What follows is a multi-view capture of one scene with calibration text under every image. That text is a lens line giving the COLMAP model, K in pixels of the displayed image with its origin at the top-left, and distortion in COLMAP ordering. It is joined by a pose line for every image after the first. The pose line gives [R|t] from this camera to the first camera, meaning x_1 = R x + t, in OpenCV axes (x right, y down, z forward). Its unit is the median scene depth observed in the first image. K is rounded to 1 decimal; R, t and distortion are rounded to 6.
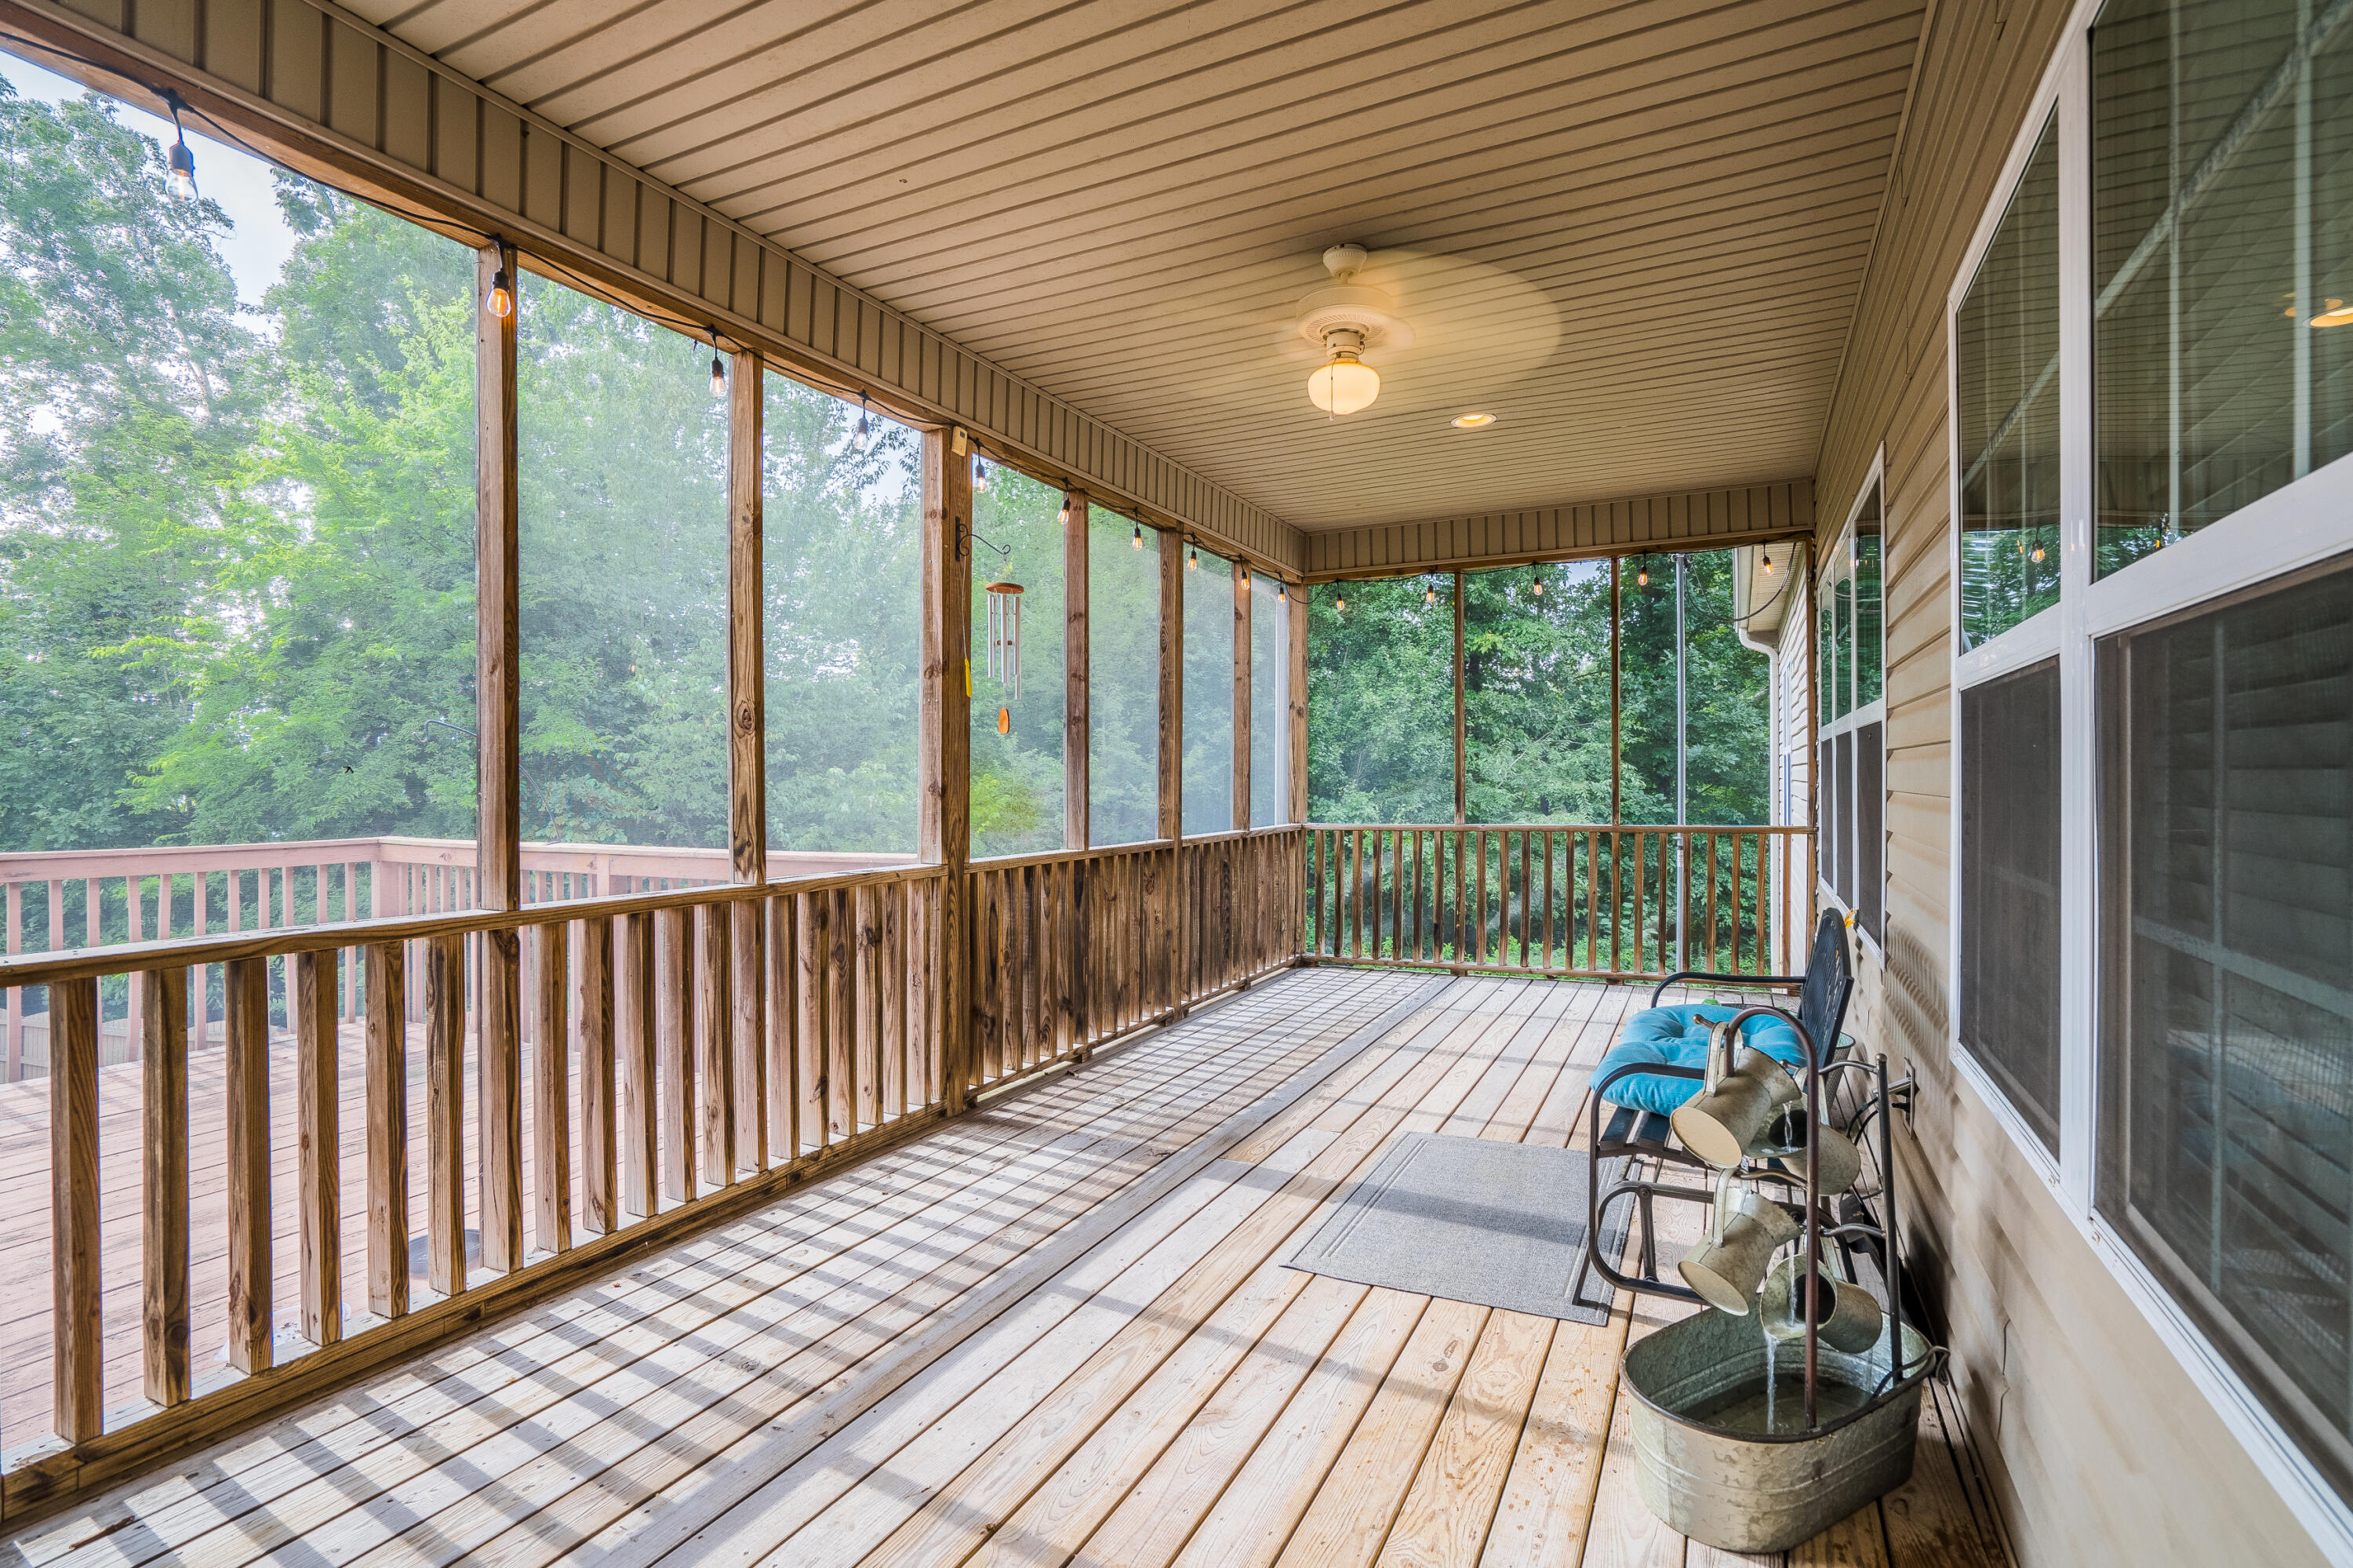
lens RADIAL K [[1119.2, 0, 1176.5], [0, 1119.2, 784.0], [0, 0, 1]] dist [-0.021676, 0.000259]
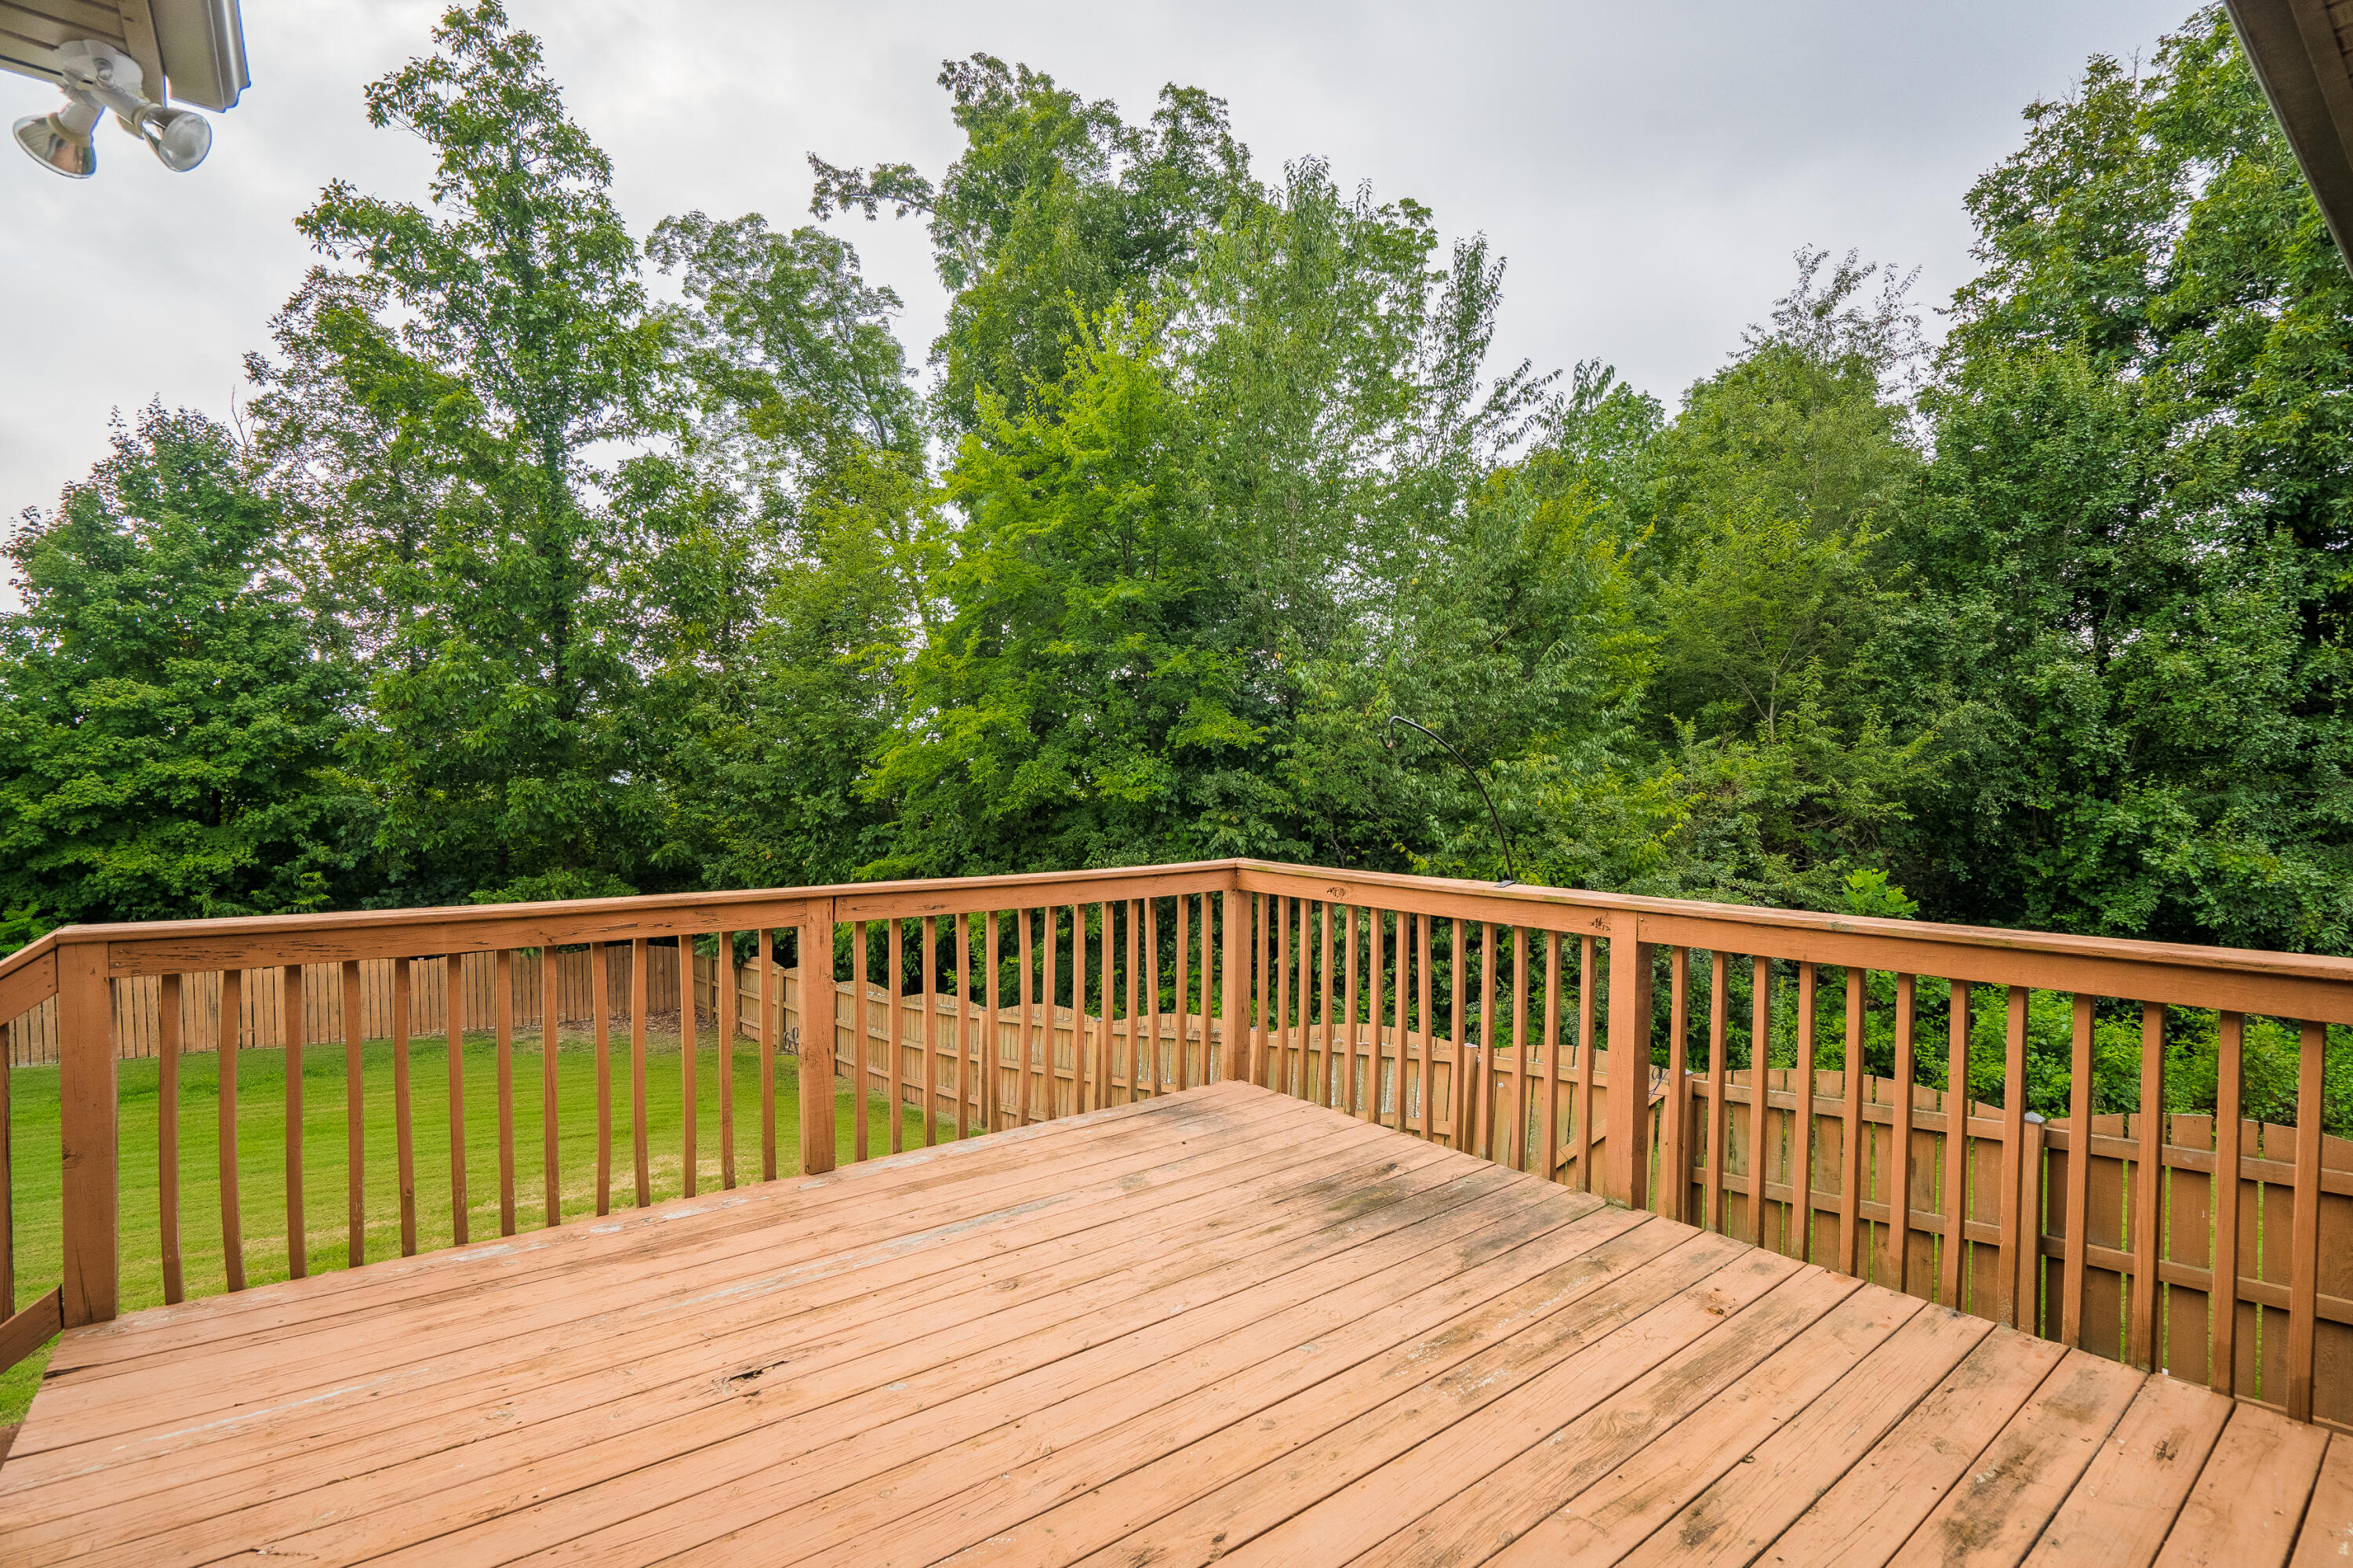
lens RADIAL K [[1102.6, 0, 1176.5], [0, 1102.6, 784.0], [0, 0, 1]] dist [-0.102398, 0.056512]
pose [[0.907842, 0.008121, -0.419234, -0.170610], [-0.002285, 0.999893, 0.014420, -0.007224], [0.419306, -0.012133, 0.907764, 0.104261]]
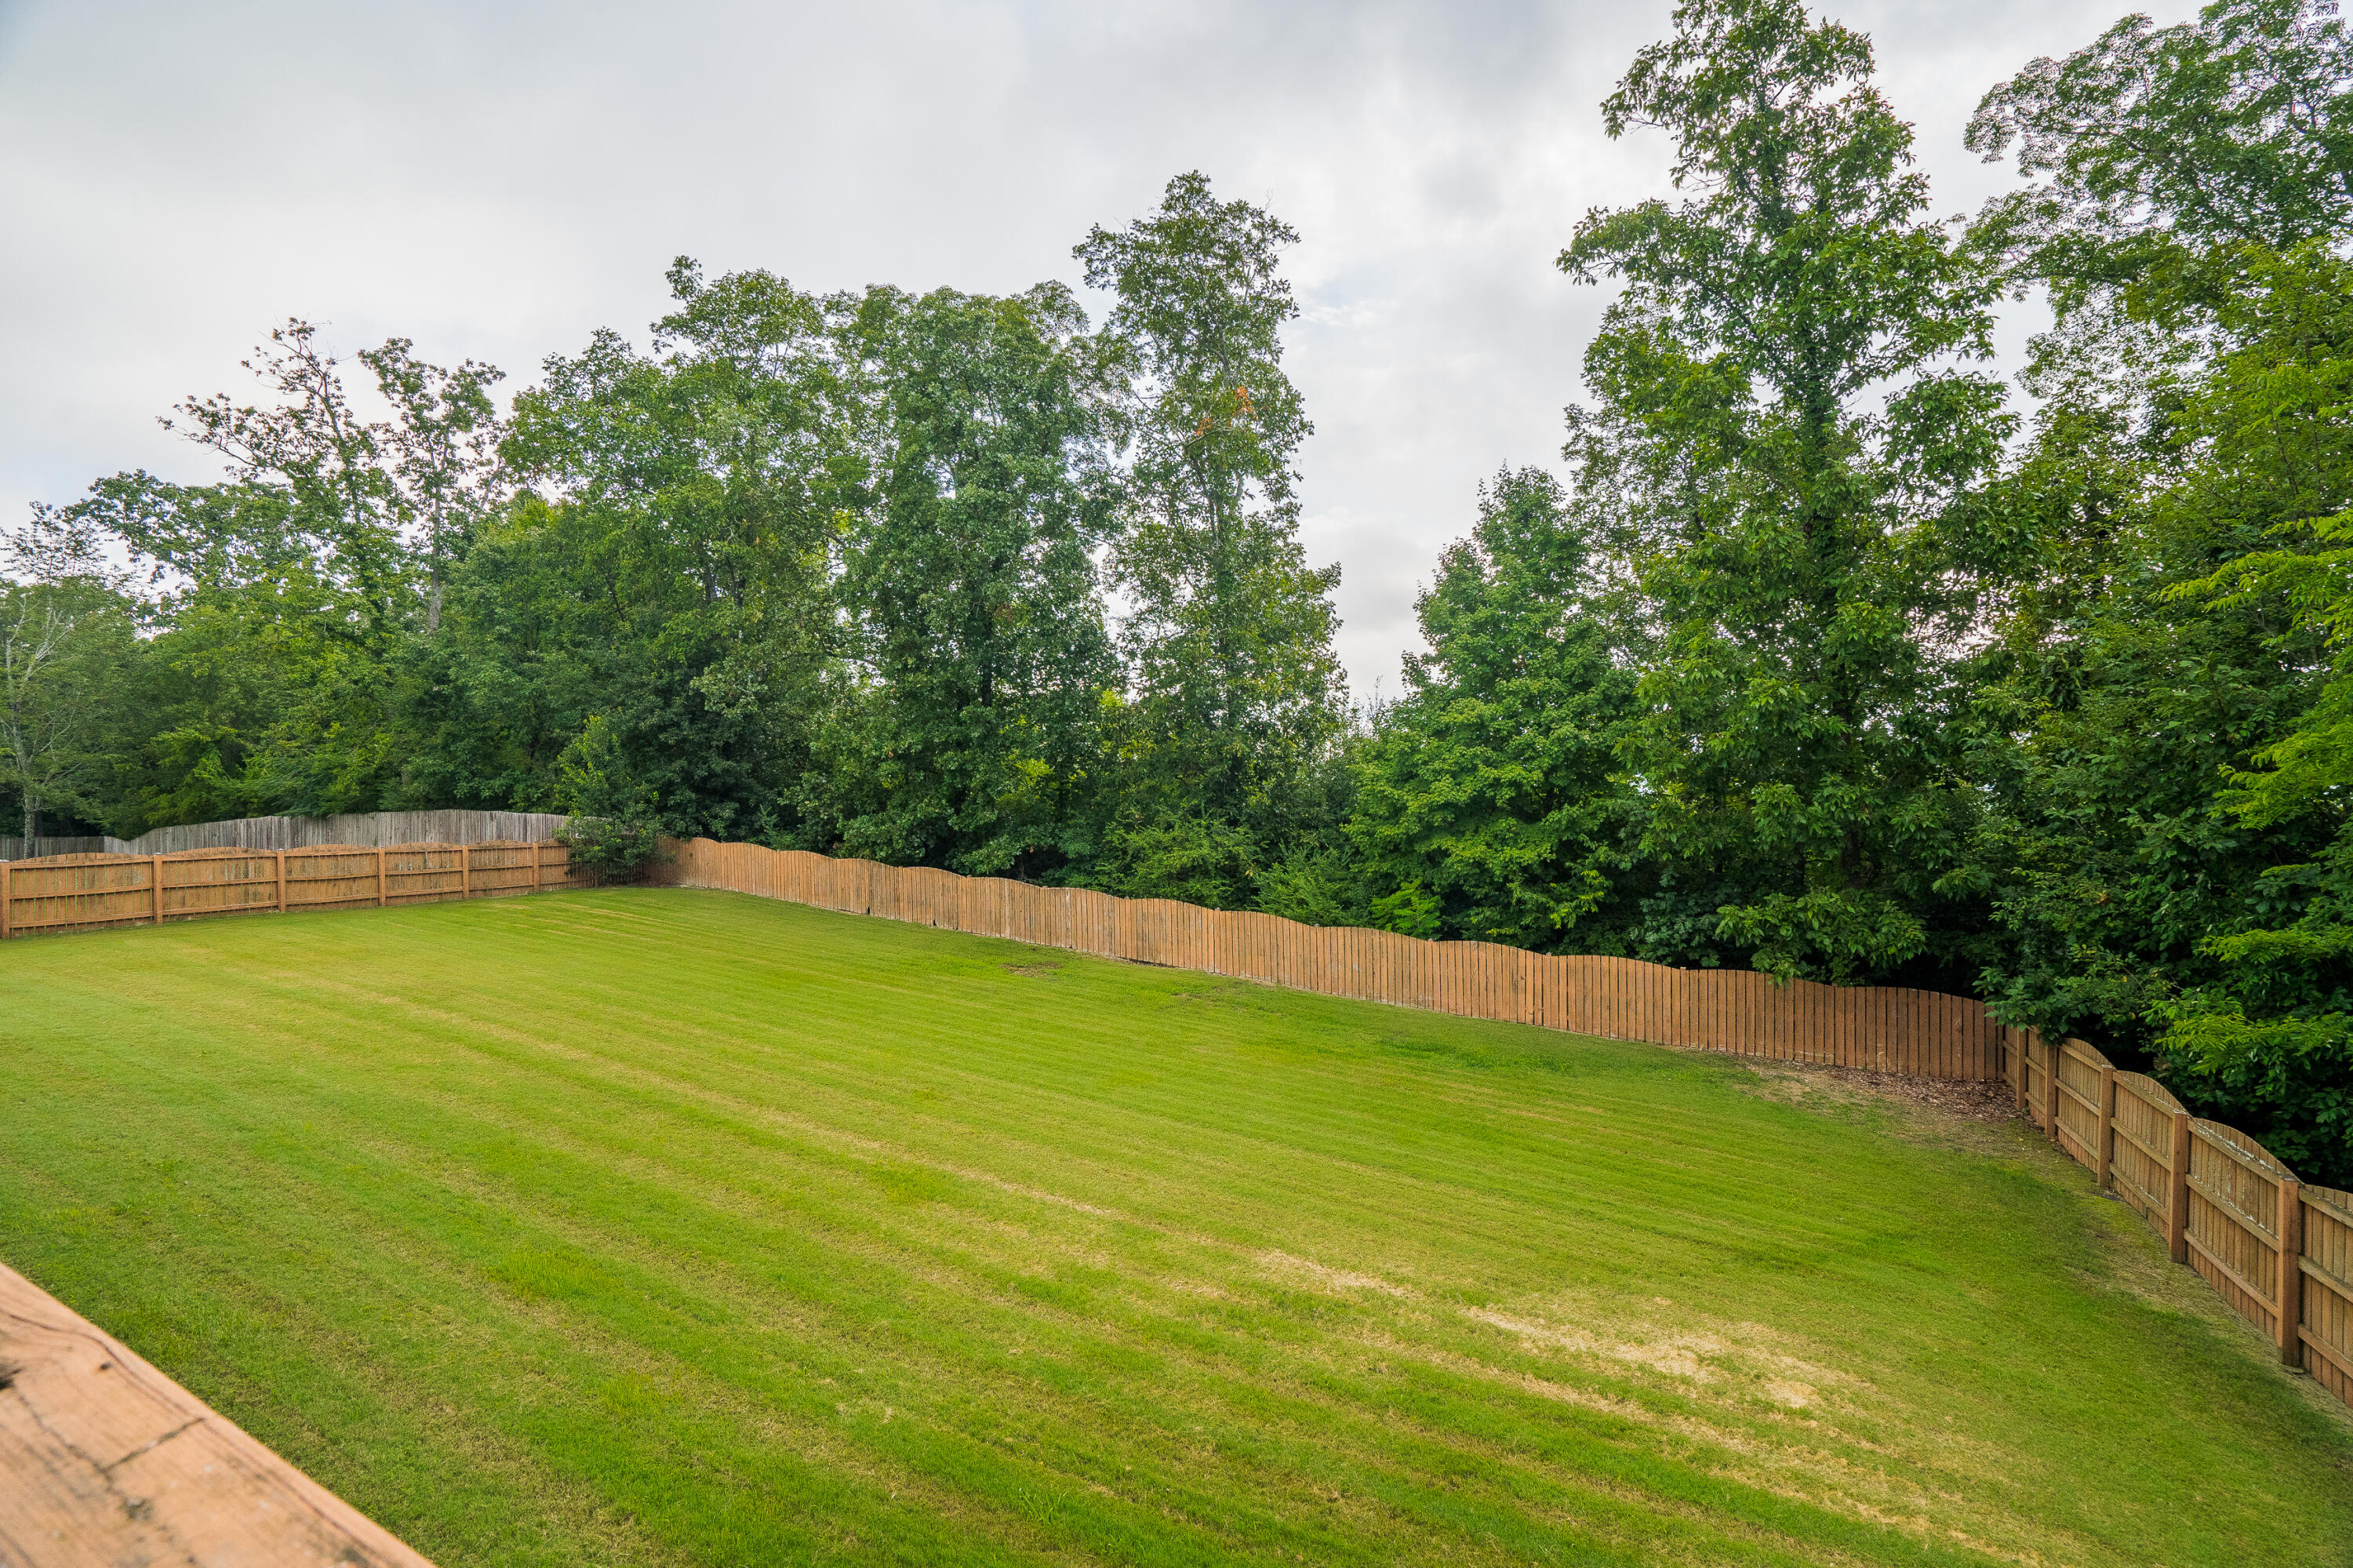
lens RADIAL K [[1076.3, 0, 1208.0], [0, 1076.3, 776.8], [0, 0, 1]] dist [-0.062565, 0.025995]
pose [[-0.022321, 0.005837, -0.999734, -0.270805], [0.000329, 0.999983, 0.005831, -0.008019], [0.999751, -0.000199, -0.022322, 0.345281]]
